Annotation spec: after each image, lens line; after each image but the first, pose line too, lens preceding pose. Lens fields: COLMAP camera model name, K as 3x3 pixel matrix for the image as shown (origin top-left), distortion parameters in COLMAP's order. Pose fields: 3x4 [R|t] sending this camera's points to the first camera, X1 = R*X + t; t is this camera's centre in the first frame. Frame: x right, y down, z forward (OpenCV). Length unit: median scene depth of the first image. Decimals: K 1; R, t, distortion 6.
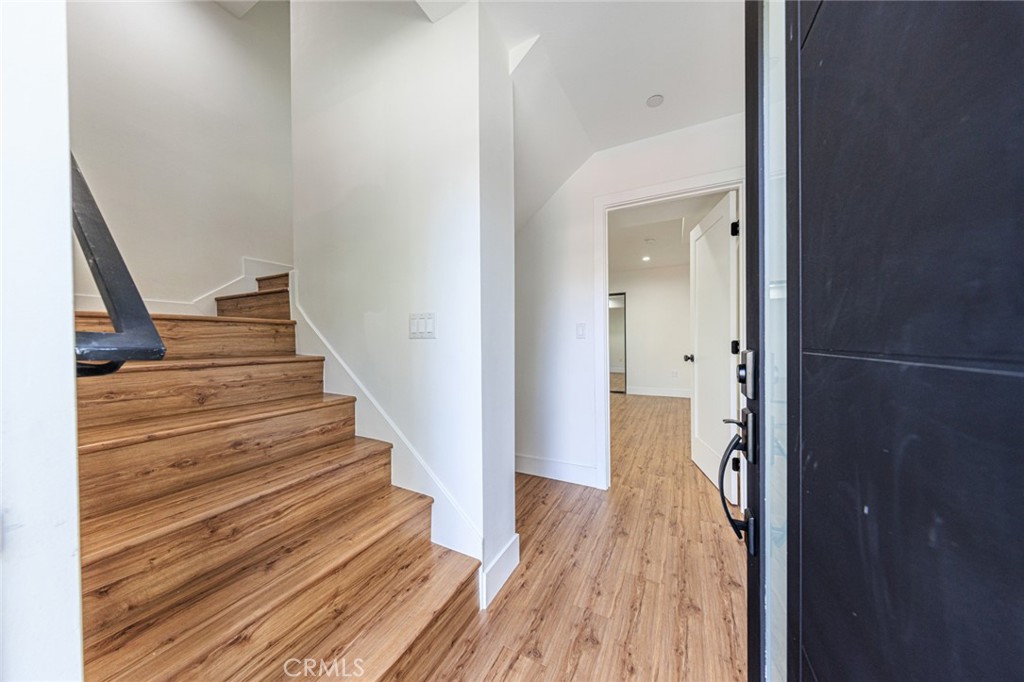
lens RADIAL K [[329.9, 0, 517.1], [0, 329.9, 342.0], [0, 0, 1]] dist [0.011481, -0.000073]
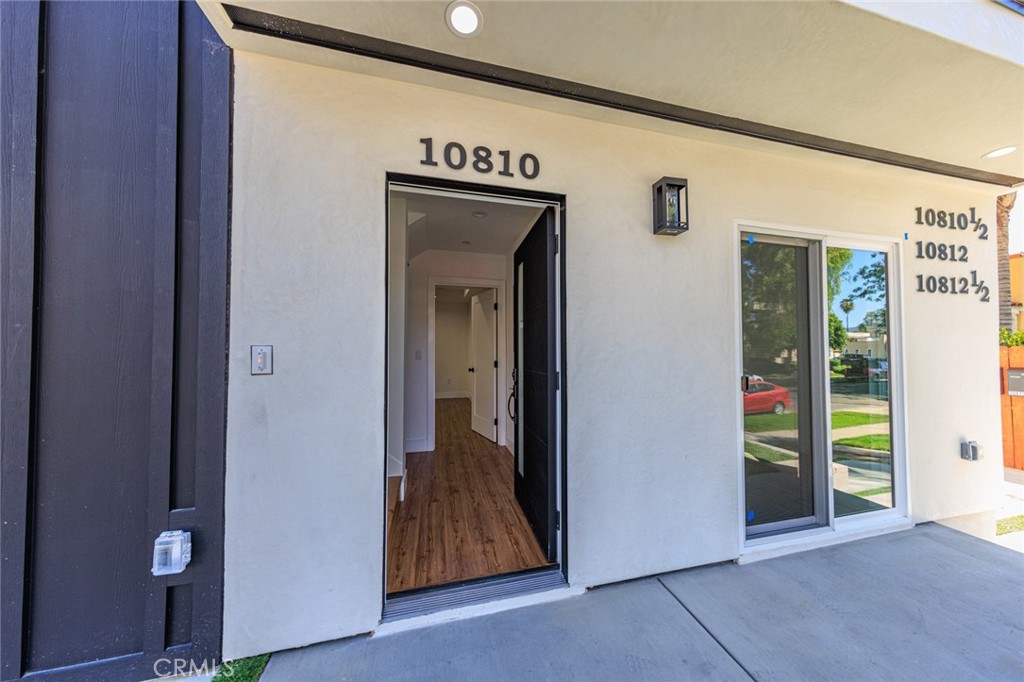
lens RADIAL K [[329.9, 0, 517.1], [0, 329.9, 342.0], [0, 0, 1]] dist [0.011481, -0.000073]
pose [[0.756242, 0.031577, 0.653529, -0.666668], [-0.009382, 0.999255, -0.037426, -0.060164], [-0.654224, 0.022172, 0.755975, -0.718628]]
